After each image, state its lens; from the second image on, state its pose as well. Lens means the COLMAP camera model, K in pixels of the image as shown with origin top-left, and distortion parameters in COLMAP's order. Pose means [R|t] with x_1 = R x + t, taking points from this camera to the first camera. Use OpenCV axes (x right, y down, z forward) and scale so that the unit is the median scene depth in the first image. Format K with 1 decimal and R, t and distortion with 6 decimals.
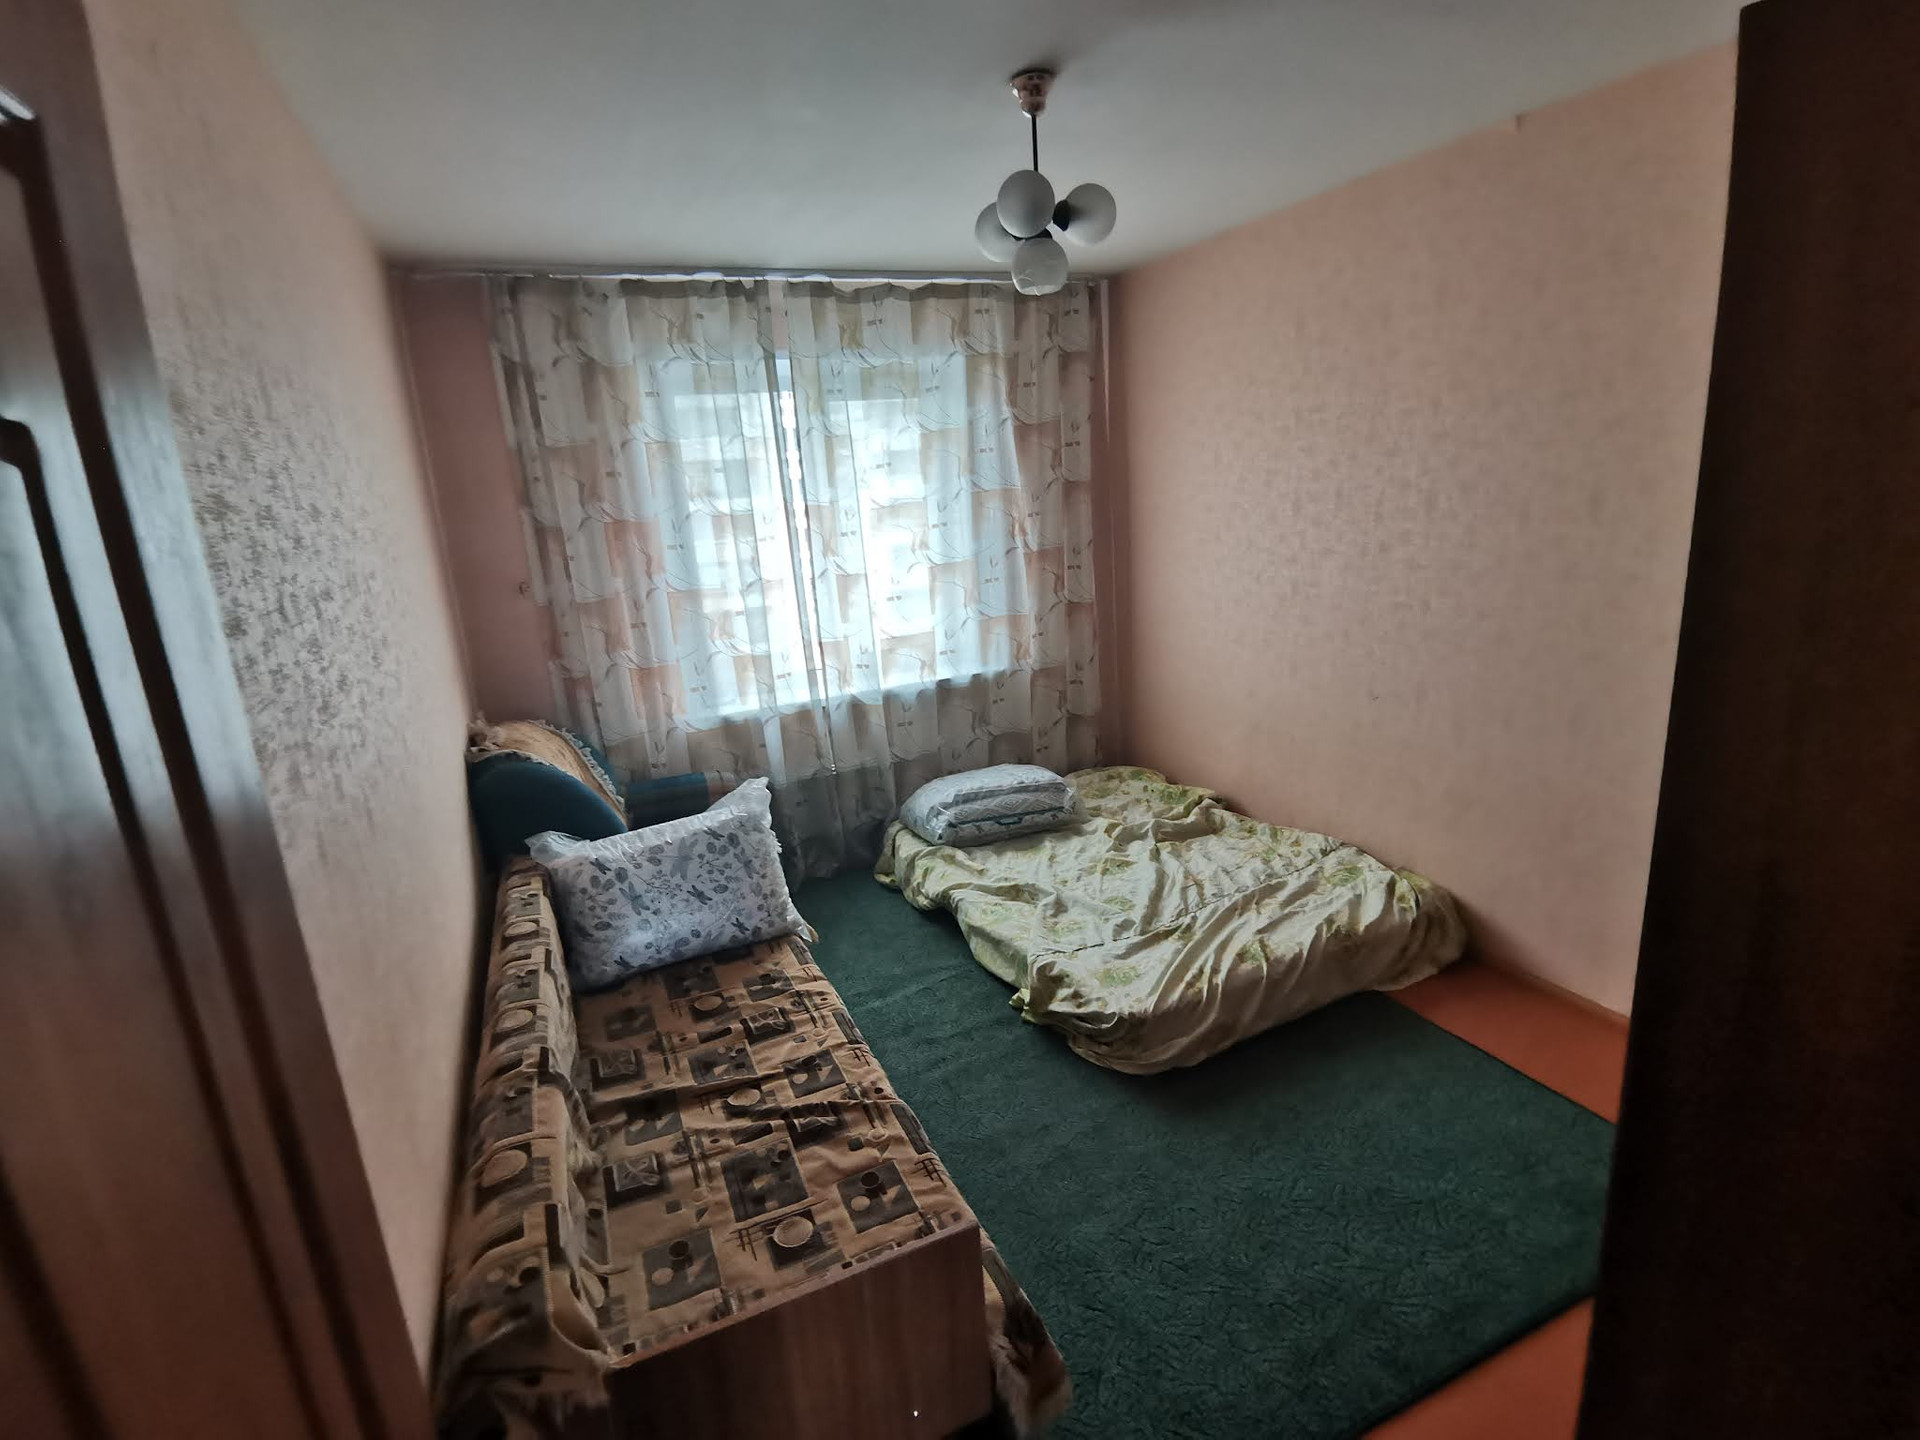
lens RADIAL K [[938.8, 0, 954.2], [0, 938.8, 712.2], [0, 0, 1]] dist [-0.003367, -0.008773]
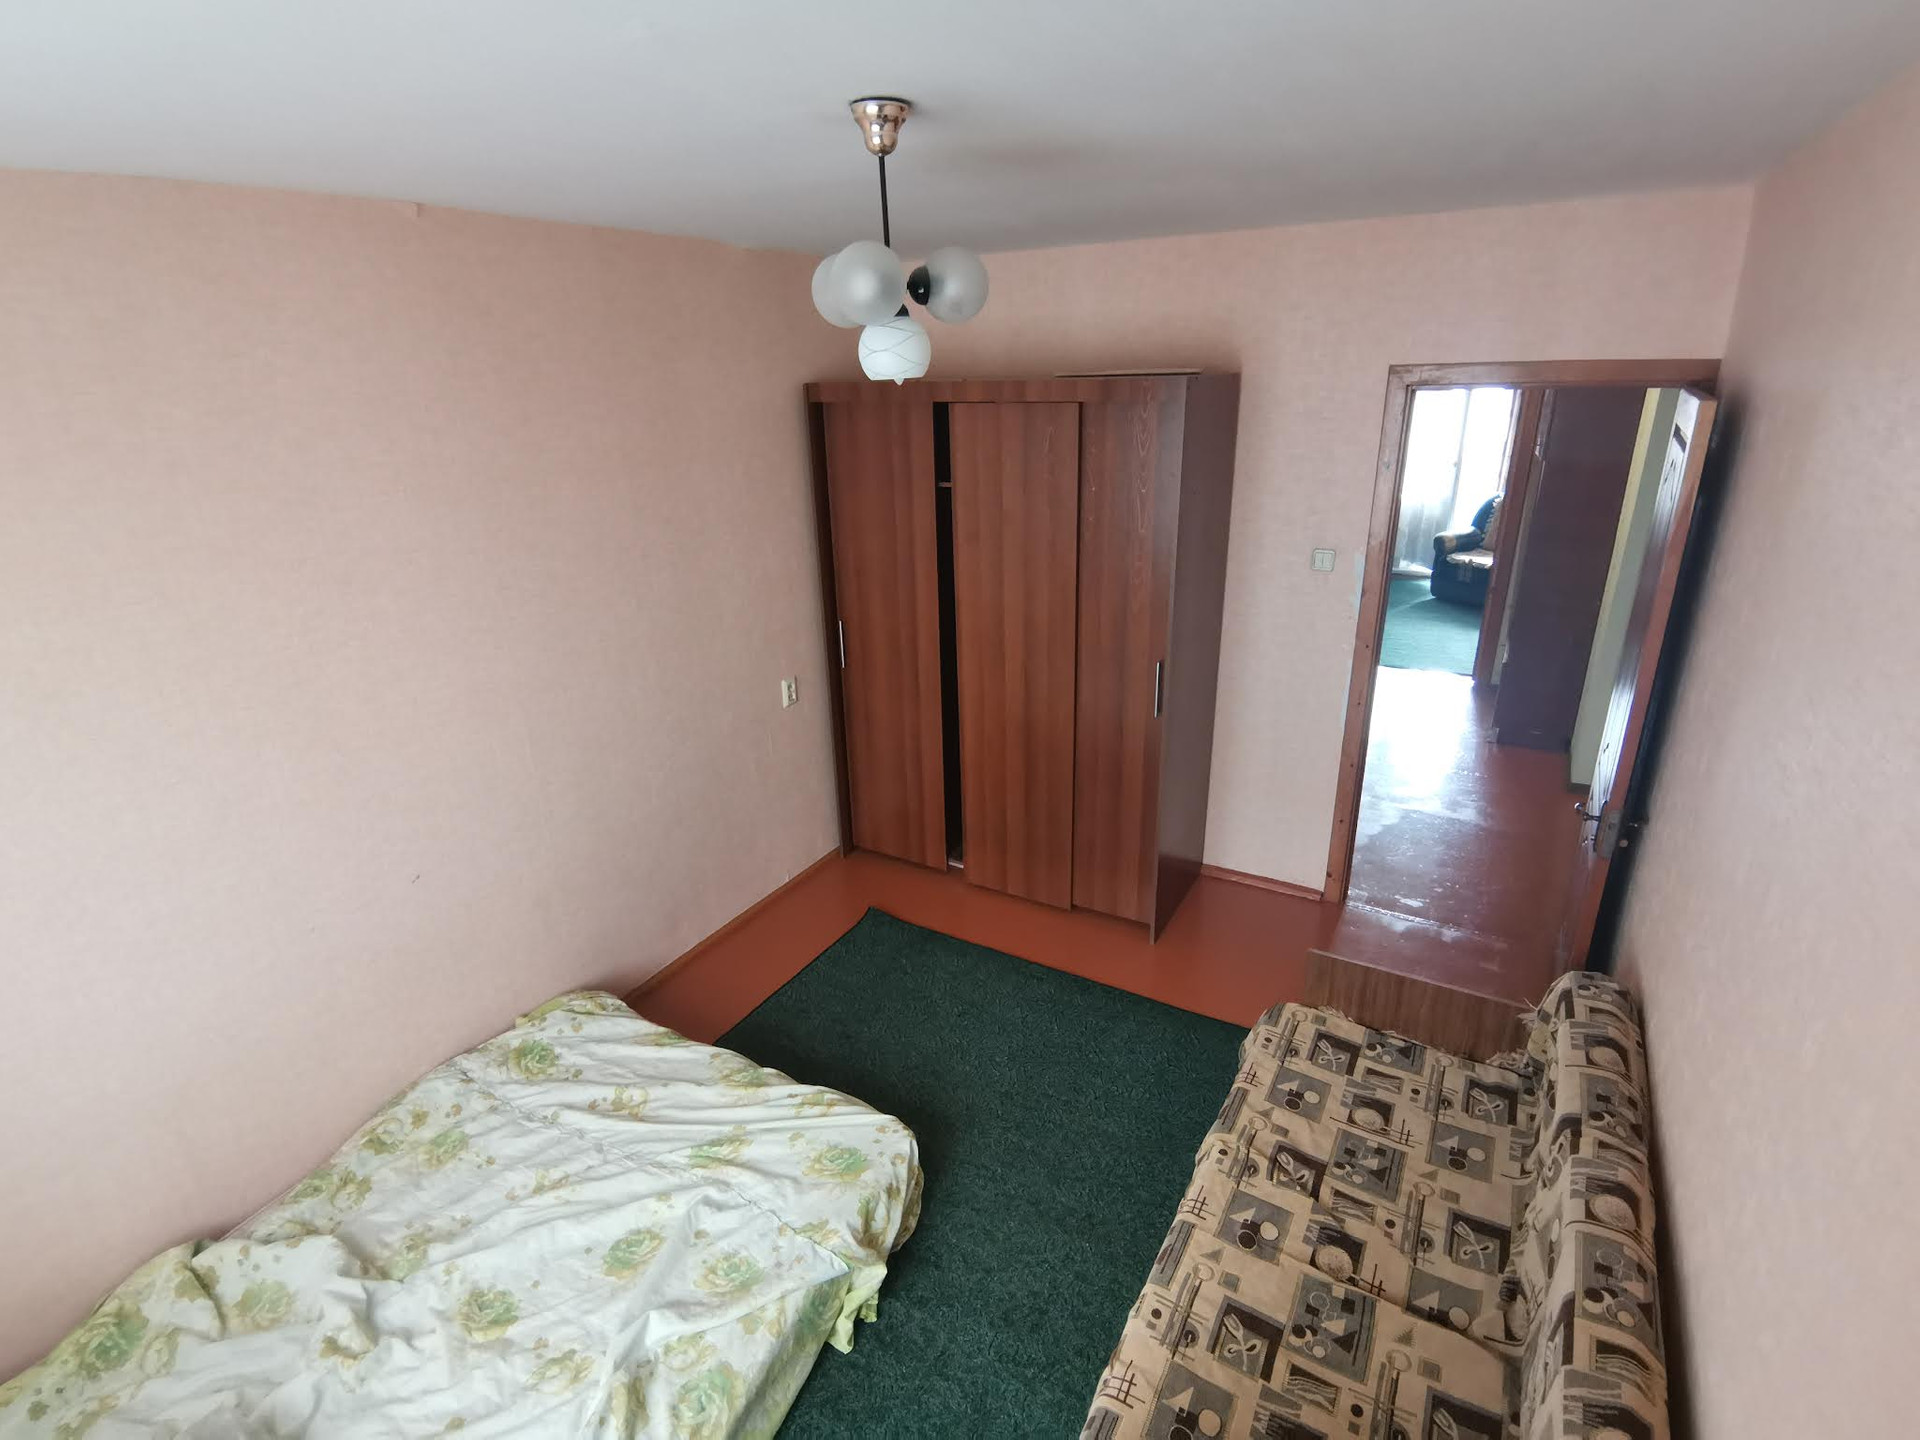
lens RADIAL K [[938.8, 0, 957.8], [0, 938.8, 718.6], [0, 0, 1]] dist [-0.003367, -0.008773]
pose [[-0.572863, -0.198681, 0.795207, -0.519817], [0.277514, 0.865863, 0.416254, -0.425331], [-0.771242, 0.459137, -0.440884, 1.185444]]
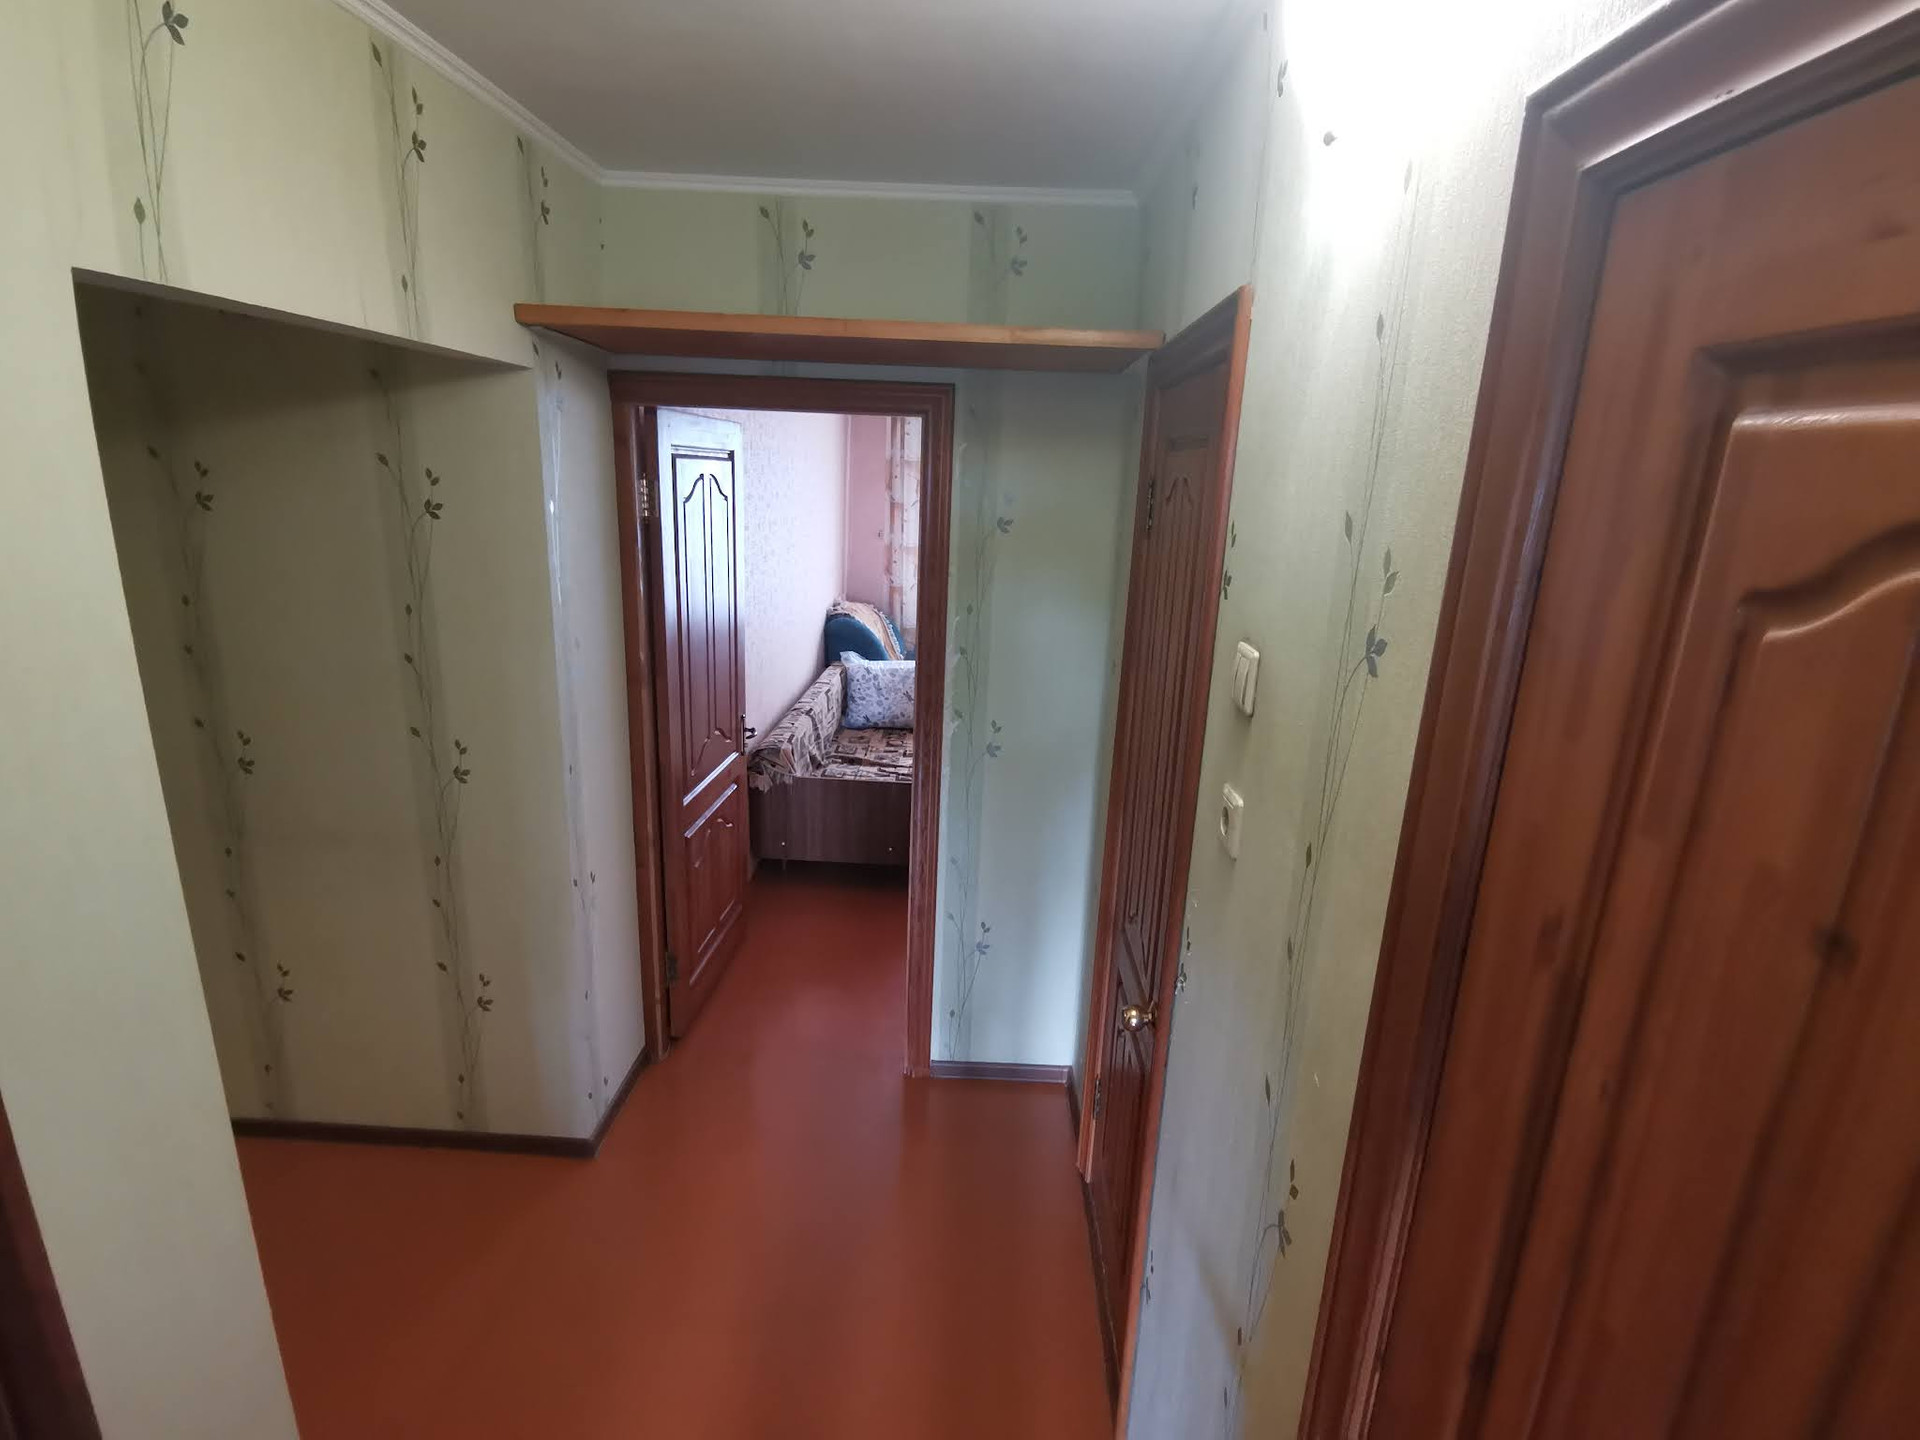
lens RADIAL K [[938.8, 0, 961.6], [0, 938.8, 716.4], [0, 0, 1]] dist [-0.003367, -0.008773]
pose [[0.893471, 0.223425, -0.389604, 0.644545], [-0.215621, 0.974359, 0.064283, 0.085362], [0.393977, 0.026571, 0.918736, -0.828226]]
